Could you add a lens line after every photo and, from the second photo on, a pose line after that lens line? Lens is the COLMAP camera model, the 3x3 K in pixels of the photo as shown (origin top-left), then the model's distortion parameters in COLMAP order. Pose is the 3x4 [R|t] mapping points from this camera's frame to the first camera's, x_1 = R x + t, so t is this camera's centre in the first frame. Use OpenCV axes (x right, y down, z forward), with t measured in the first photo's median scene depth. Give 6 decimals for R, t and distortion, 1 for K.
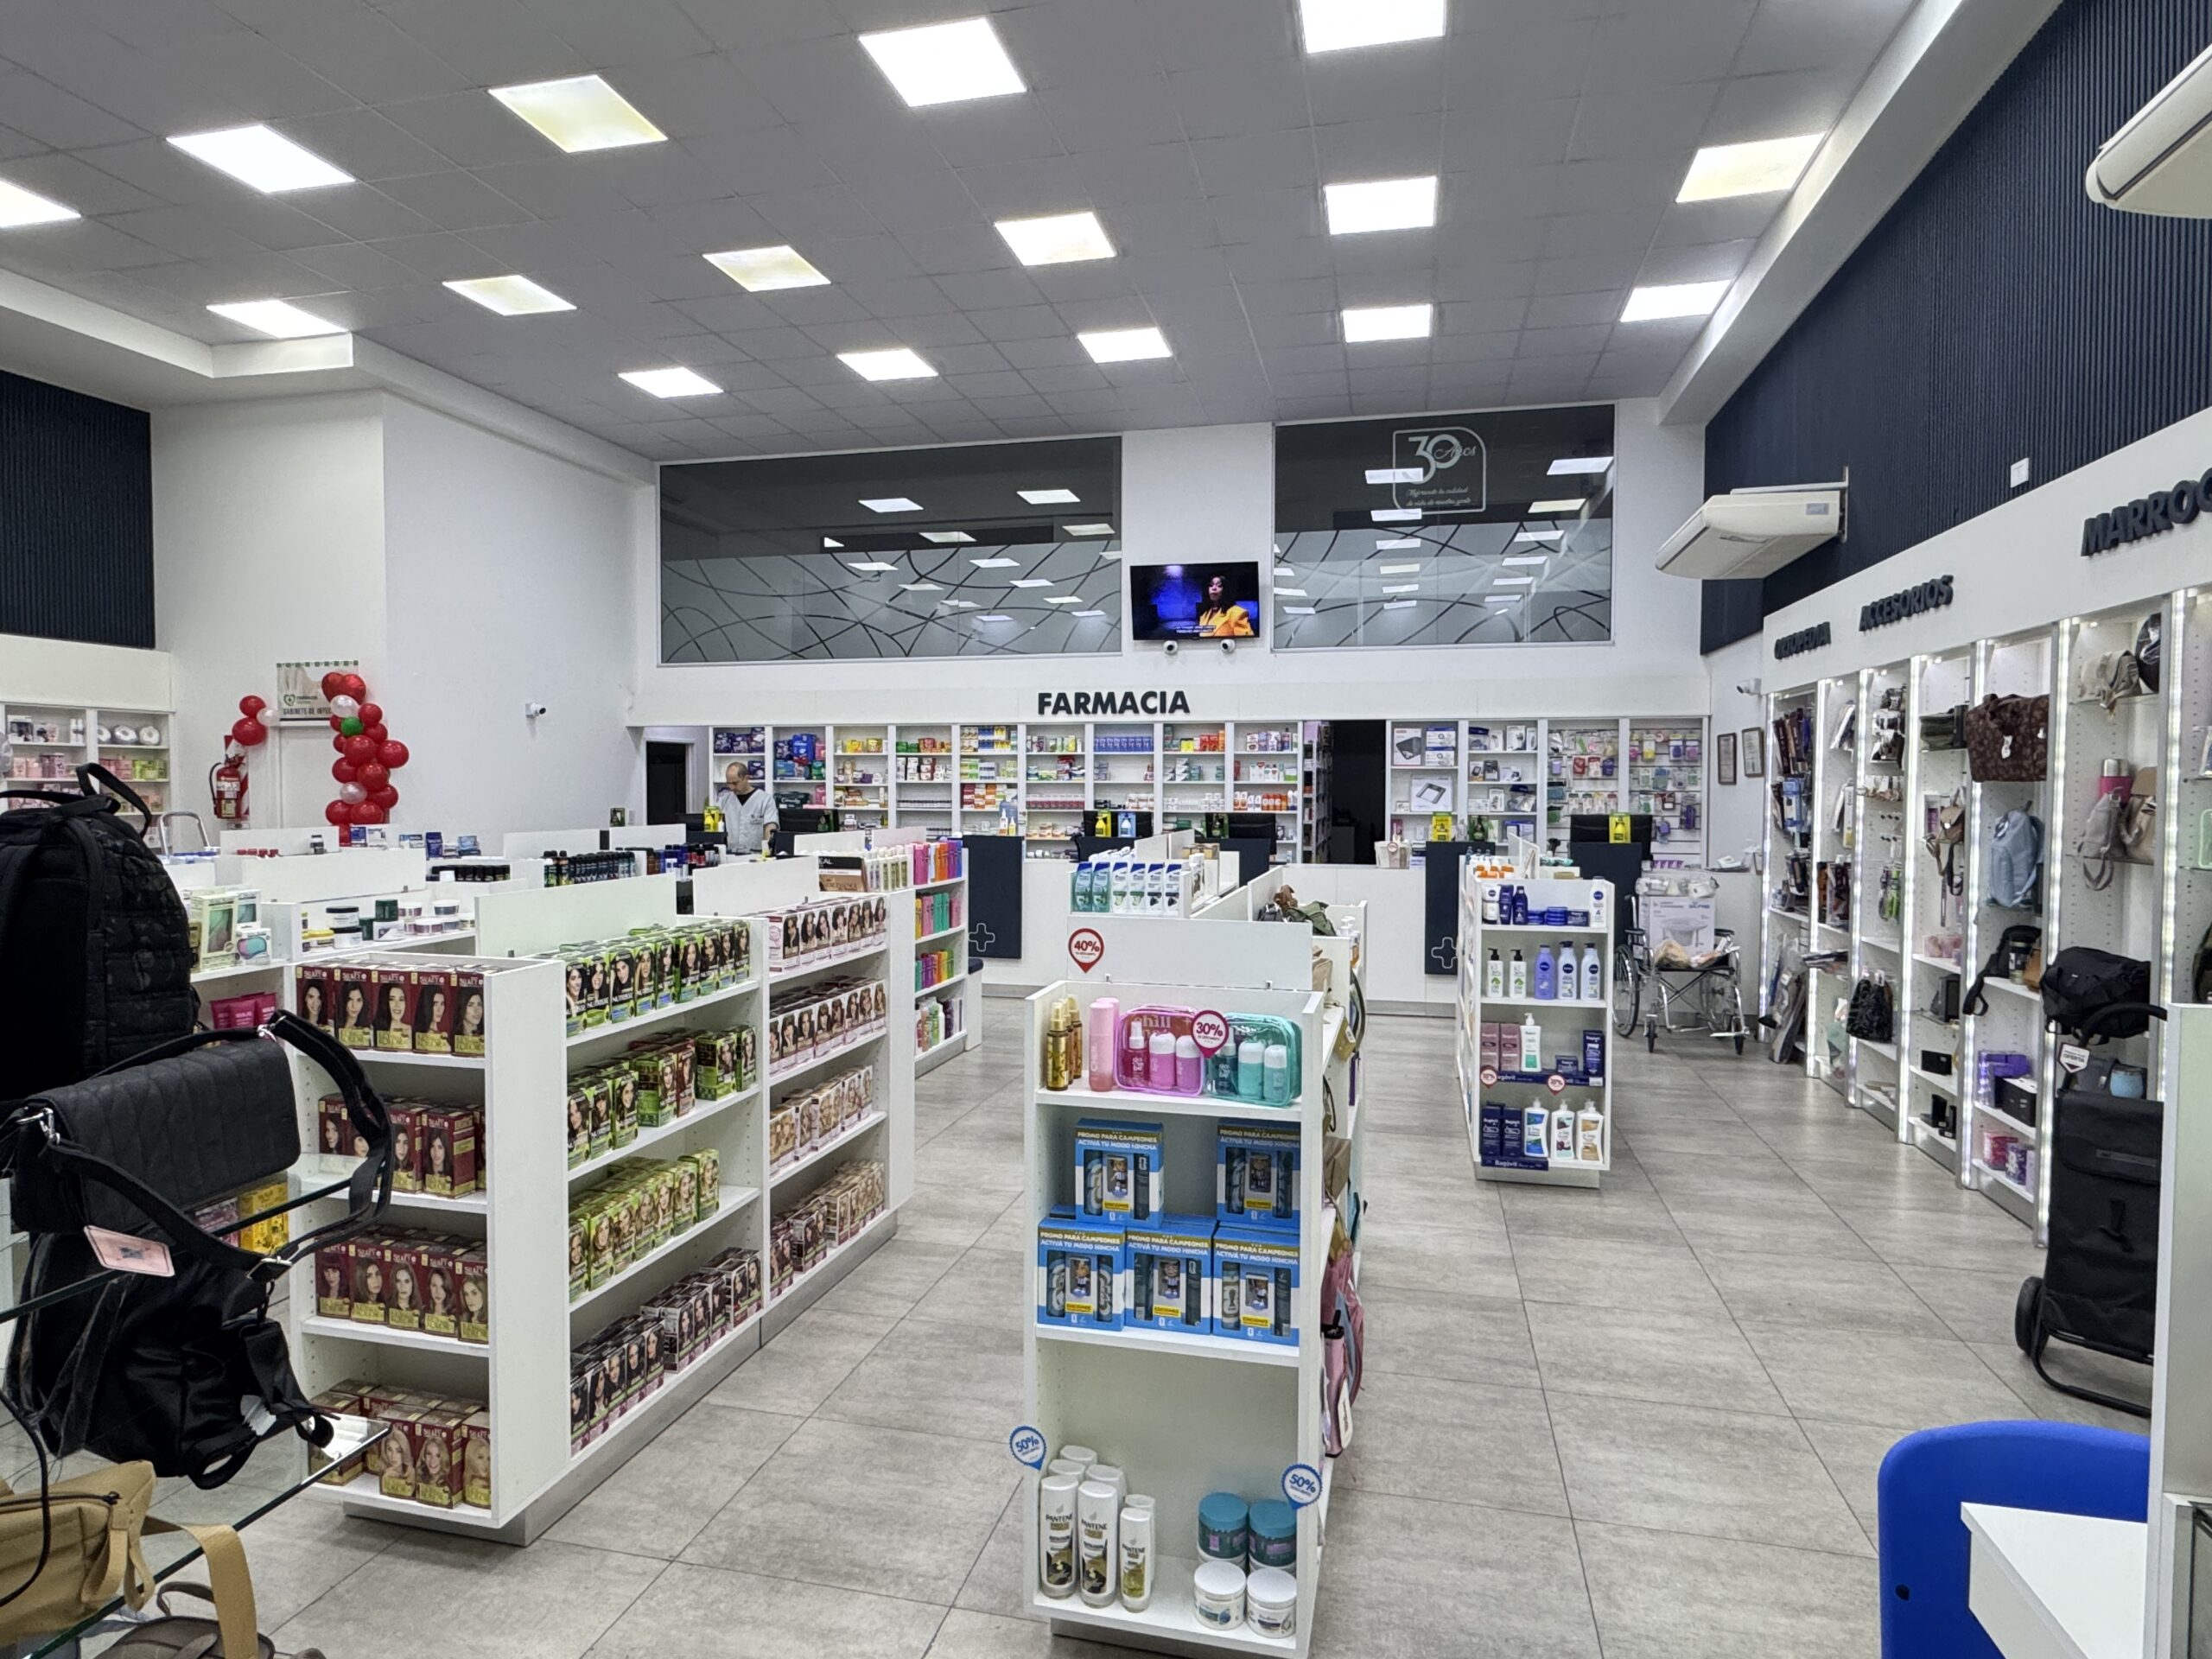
lens RADIAL K [[1263.3, 0, 1103.5], [0, 1263.3, 833.0], [0, 0, 1]] dist [-0.004039, 0.001269]
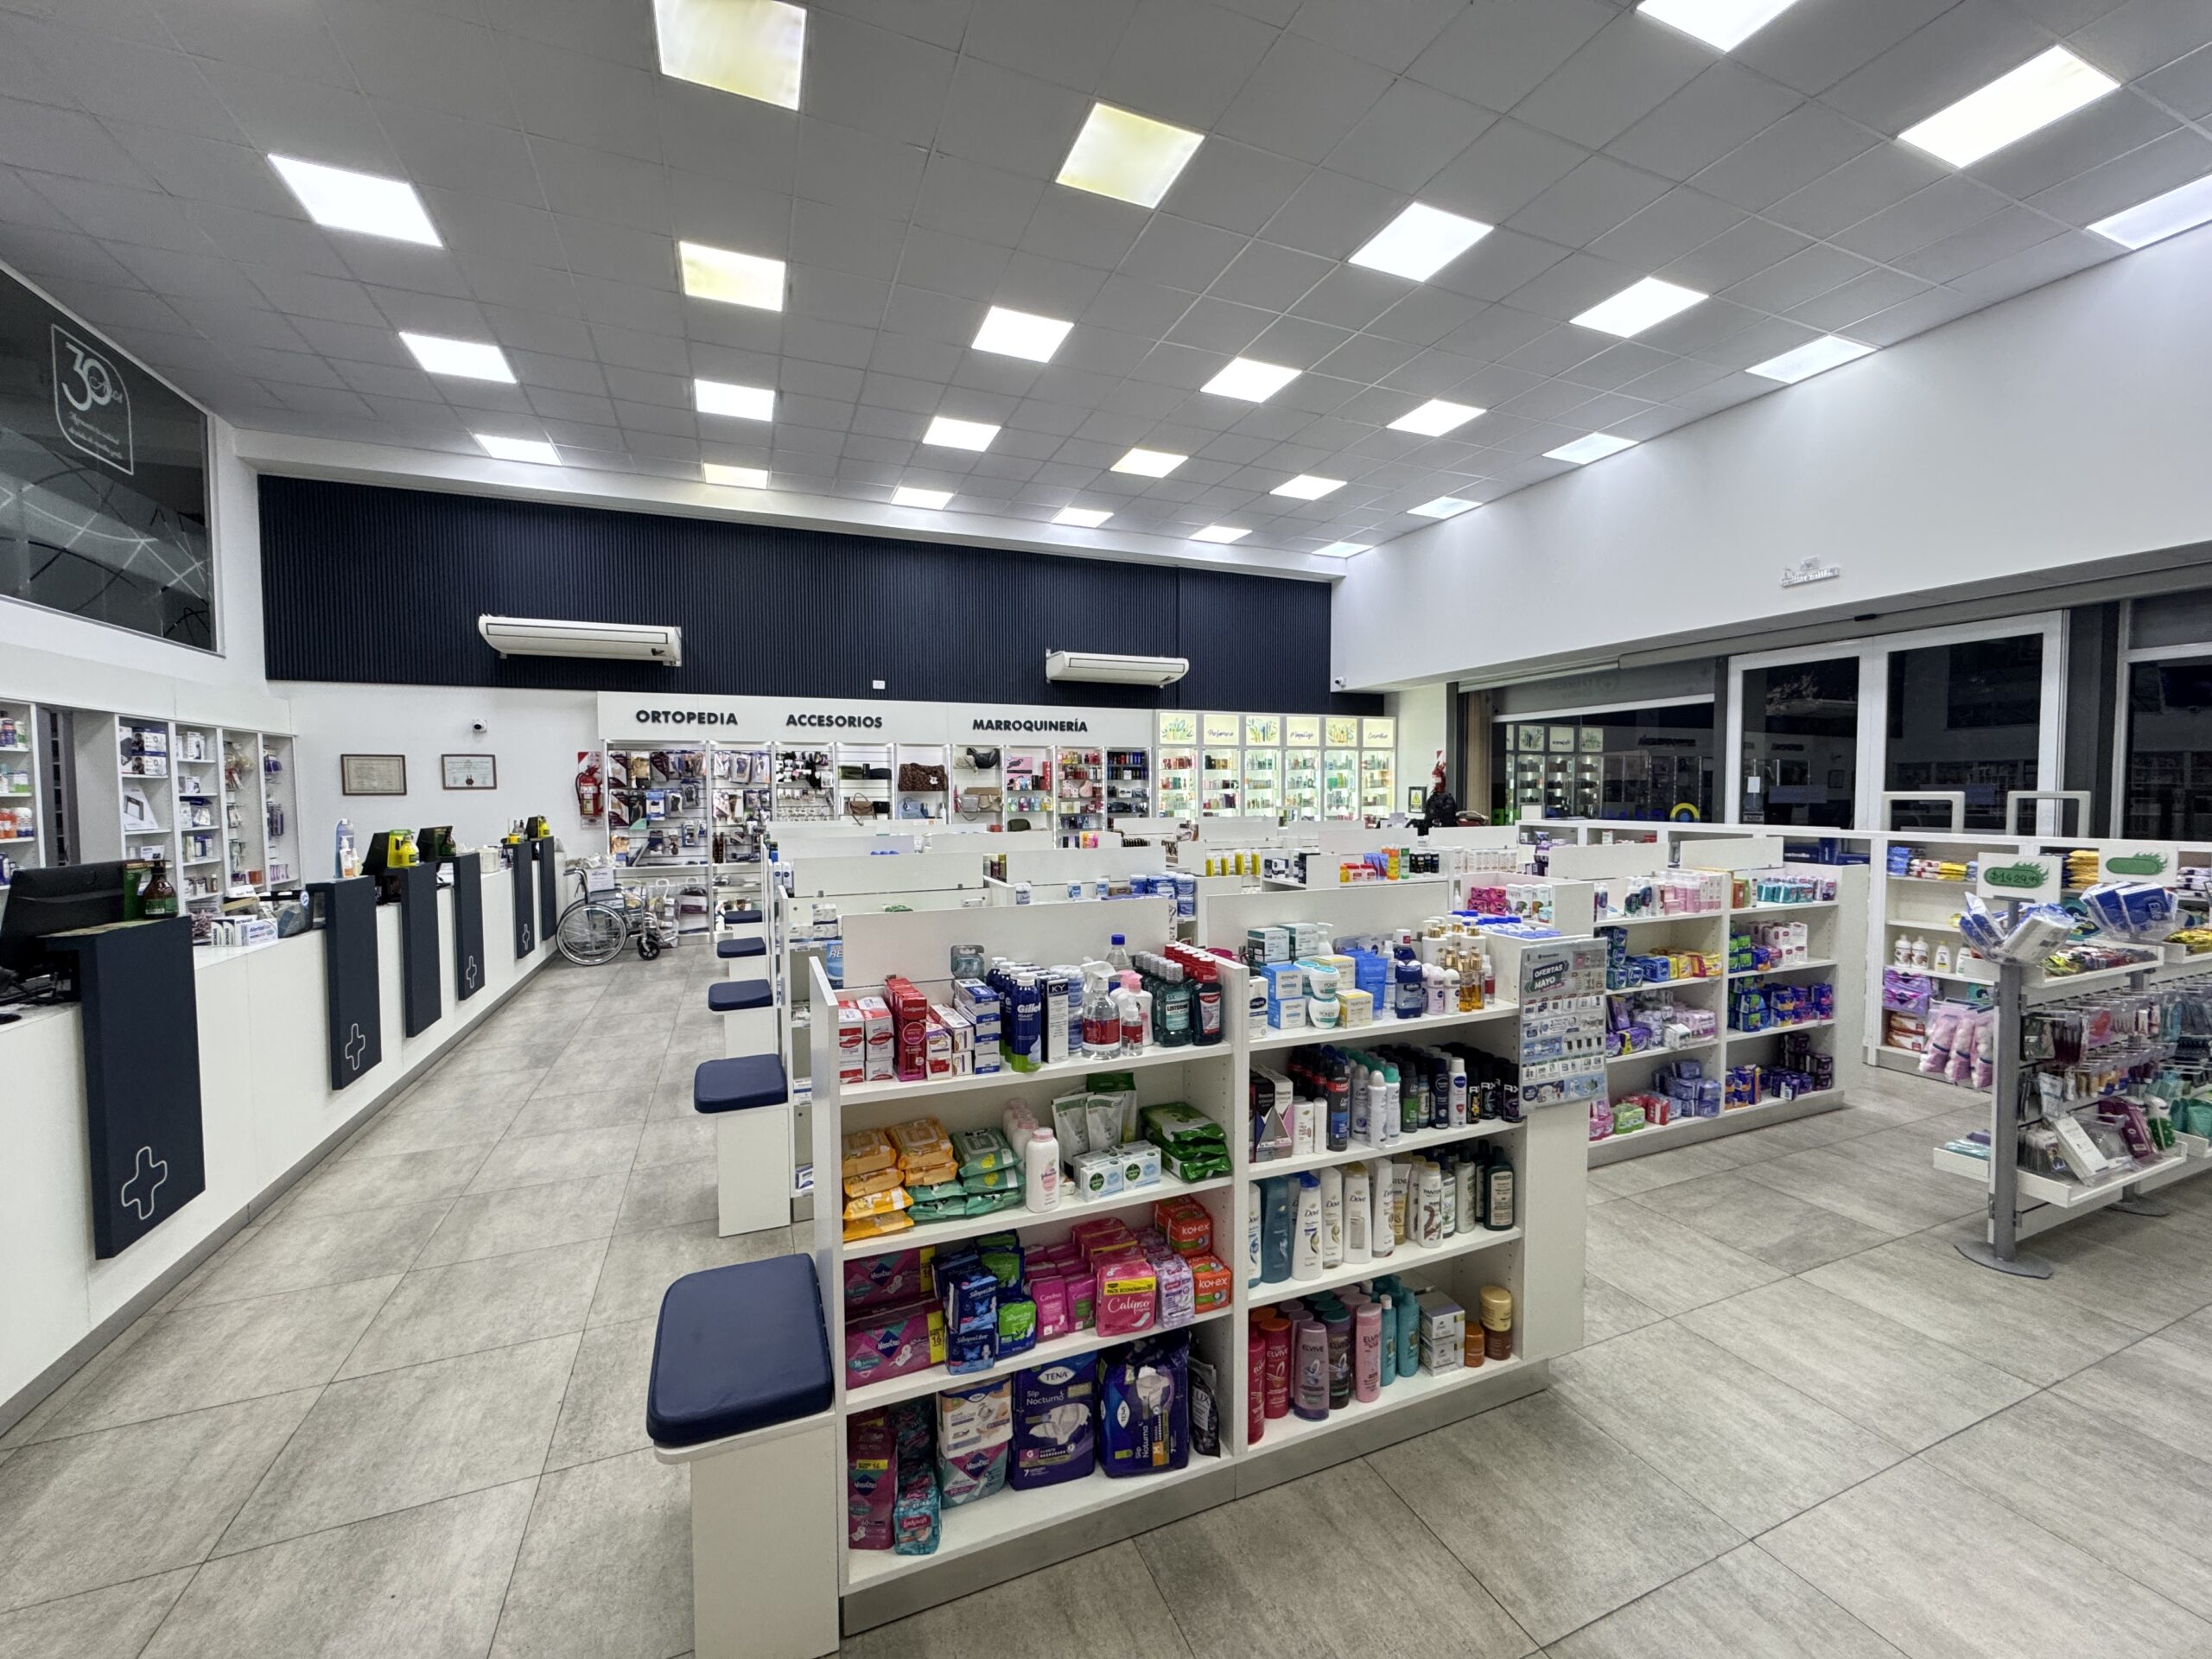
lens RADIAL K [[880.7, 0, 1106.1], [0, 880.7, 828.3], [0, 0, 1]] dist [-0.003819, 0.000374]
pose [[-0.585321, -0.032169, 0.810163, -1.316555], [0.036577, 0.997148, 0.066019, -0.076002], [-0.809976, 0.068276, -0.582475, 1.912663]]
